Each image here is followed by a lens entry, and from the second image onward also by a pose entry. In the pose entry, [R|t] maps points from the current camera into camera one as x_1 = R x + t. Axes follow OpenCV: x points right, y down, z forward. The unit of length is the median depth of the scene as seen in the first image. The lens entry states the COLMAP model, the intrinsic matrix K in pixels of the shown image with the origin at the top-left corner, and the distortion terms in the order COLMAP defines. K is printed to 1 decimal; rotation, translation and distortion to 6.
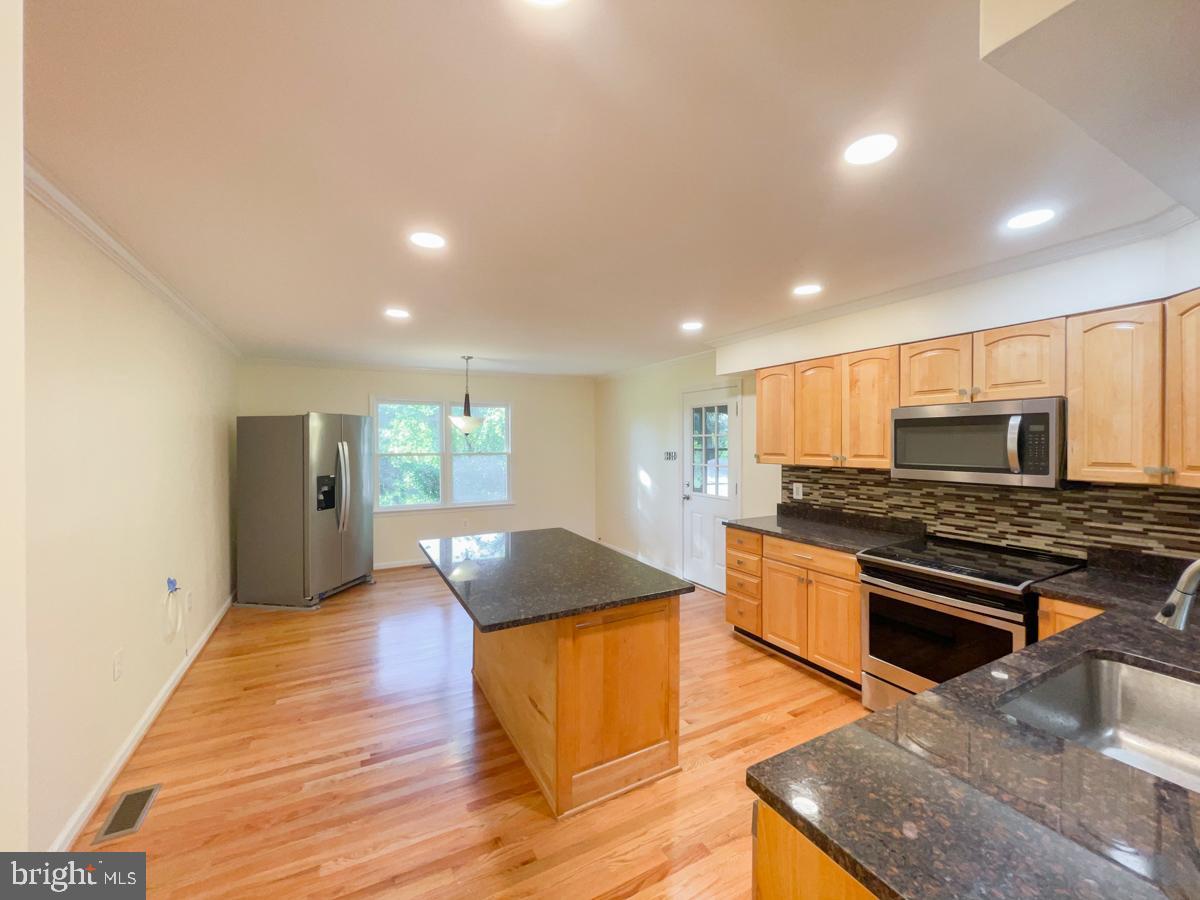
lens RADIAL K [[496.3, 0, 597.1], [0, 496.3, 448.0], [0, 0, 1]] dist [-0.001100, 0.000015]
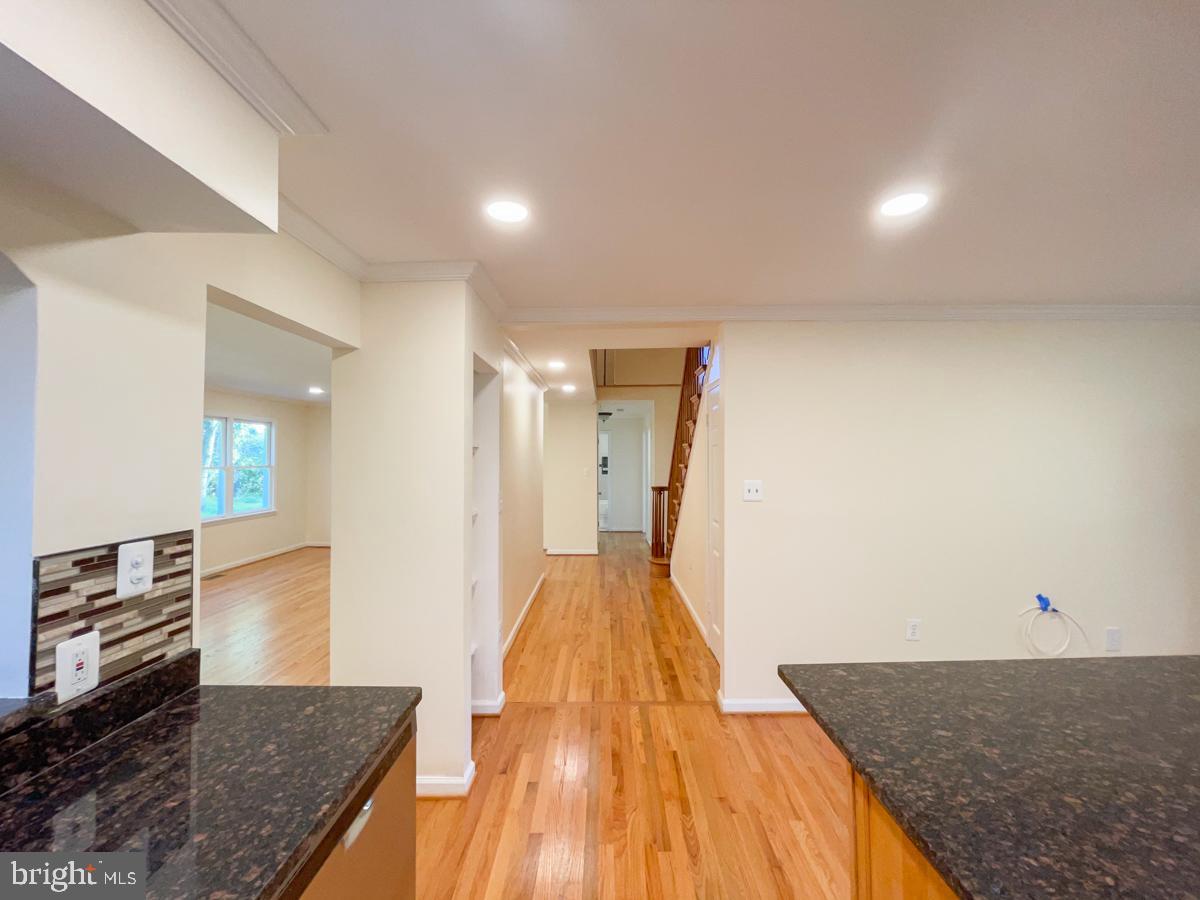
lens RADIAL K [[479.9, 0, 618.4], [0, 479.9, 449.4], [0, 0, 1]] dist [0.000242, 0.000054]
pose [[-0.446199, -0.018277, -0.894747, 0.393302], [-0.010100, 0.999831, -0.015387, -0.008913], [0.894877, 0.002171, -0.446308, 0.657075]]
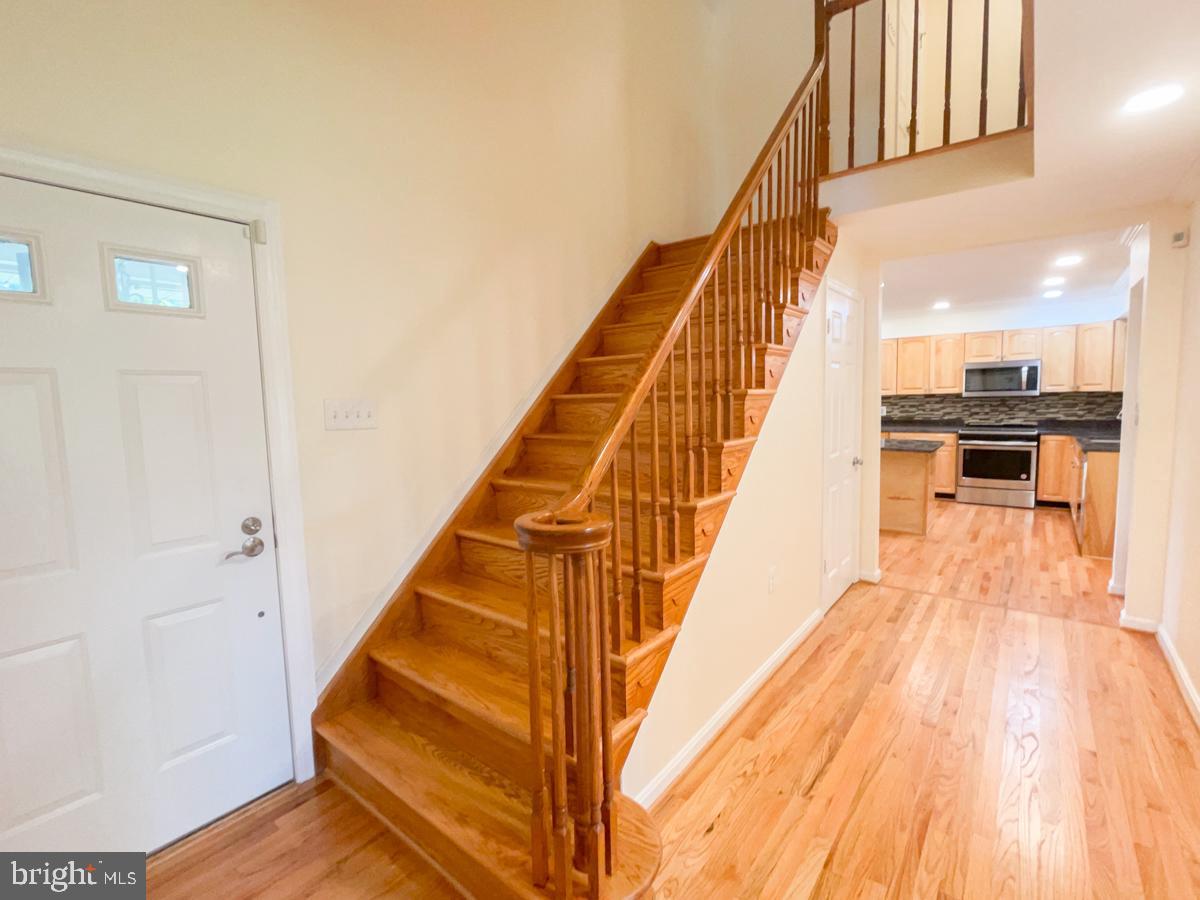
lens RADIAL K [[540.9, 0, 600.0], [0, 540.9, 450.0], [0, 0, 1]] dist [-0.014095, -0.000116]
pose [[0.918515, -0.059904, 0.390823, -1.643509], [0.029945, 0.996157, 0.082311, 0.047735], [-0.394252, -0.063901, 0.916778, -0.481563]]
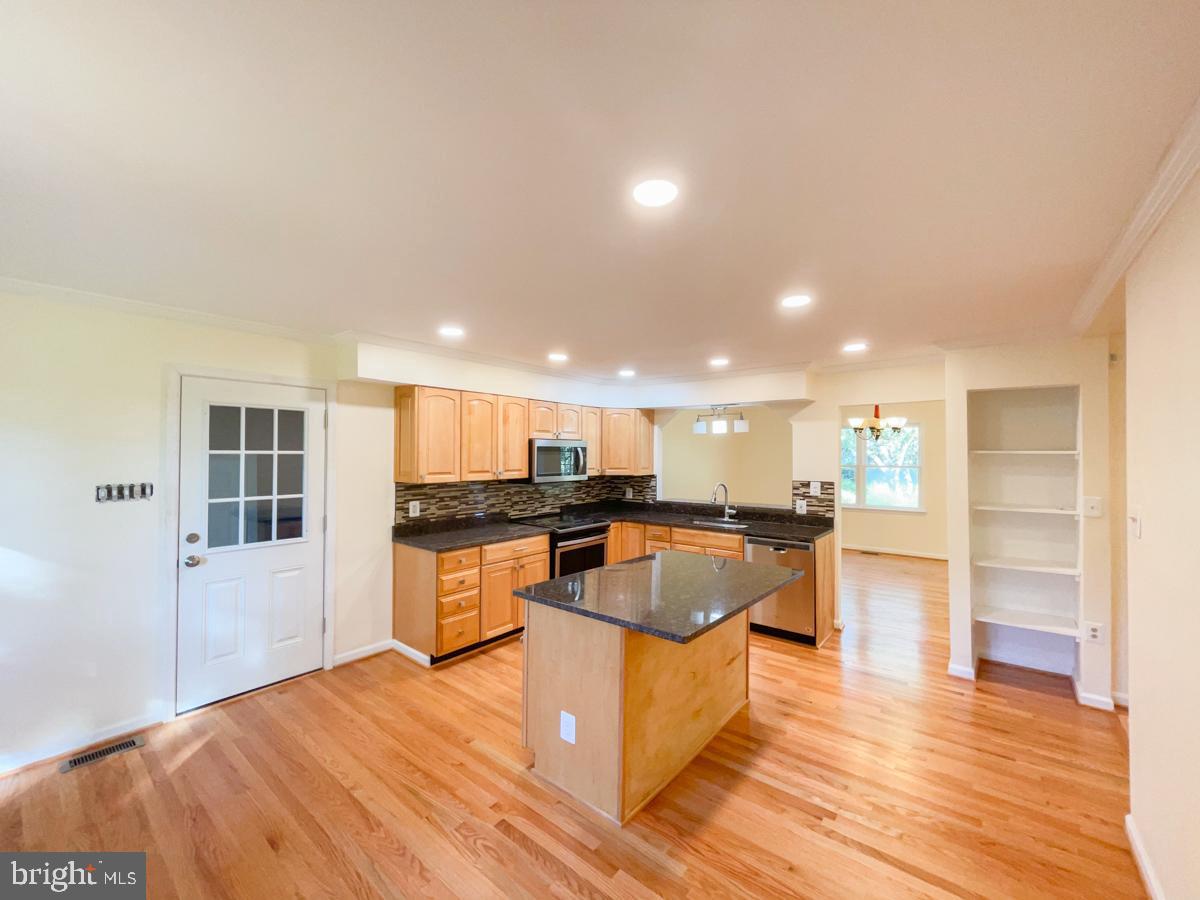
lens RADIAL K [[496.3, 0, 597.1], [0, 496.3, 448.0], [0, 0, 1]] dist [-0.001100, 0.000015]
pose [[-0.396840, 0.009028, 0.917844, -0.884387], [0.007955, 0.999948, -0.006396, -0.038067], [-0.917854, 0.004763, -0.396891, 1.358009]]
